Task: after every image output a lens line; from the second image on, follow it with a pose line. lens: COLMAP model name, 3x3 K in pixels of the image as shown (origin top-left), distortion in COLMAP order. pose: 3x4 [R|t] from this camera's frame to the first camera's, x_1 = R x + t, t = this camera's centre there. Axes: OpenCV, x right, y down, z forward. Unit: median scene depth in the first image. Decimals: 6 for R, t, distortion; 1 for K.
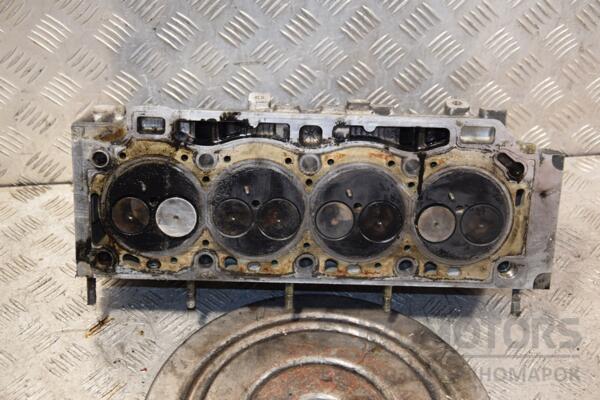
lens RADIAL K [[914.1, 0, 300.0], [0, 914.1, 200.0], [0, 0, 1]] dist [0.177086, 0.044905]
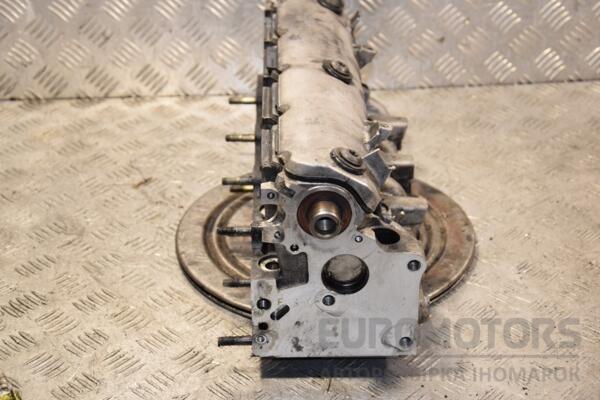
lens RADIAL K [[1287.4, 0, 300.0], [0, 1287.4, 200.0], [0, 0, 1]] dist [0.447288, 0.023582]
pose [[0.995706, 0.004185, -0.092479, 0.115907], [-0.020741, 0.983667, -0.178796, 0.393162], [0.090220, 0.179947, 0.979530, -0.520285]]
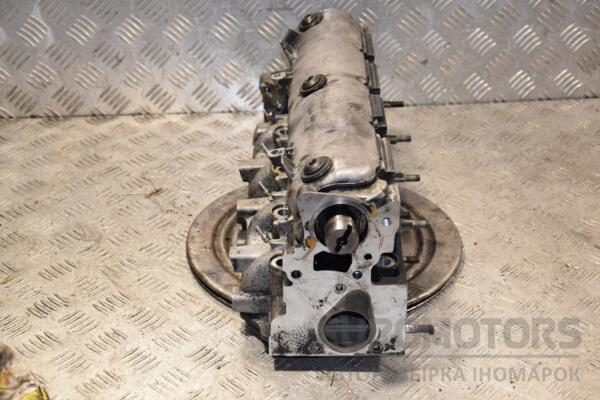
lens RADIAL K [[1144.5, 0, 300.0], [0, 1144.5, 200.0], [0, 0, 1]] dist [0.315617, 0.131350]
pose [[0.997445, 0.001198, -0.071433, 0.083609], [-0.014330, 0.982895, -0.183609, 0.381580], [0.069991, 0.184164, 0.980400, -0.477668]]
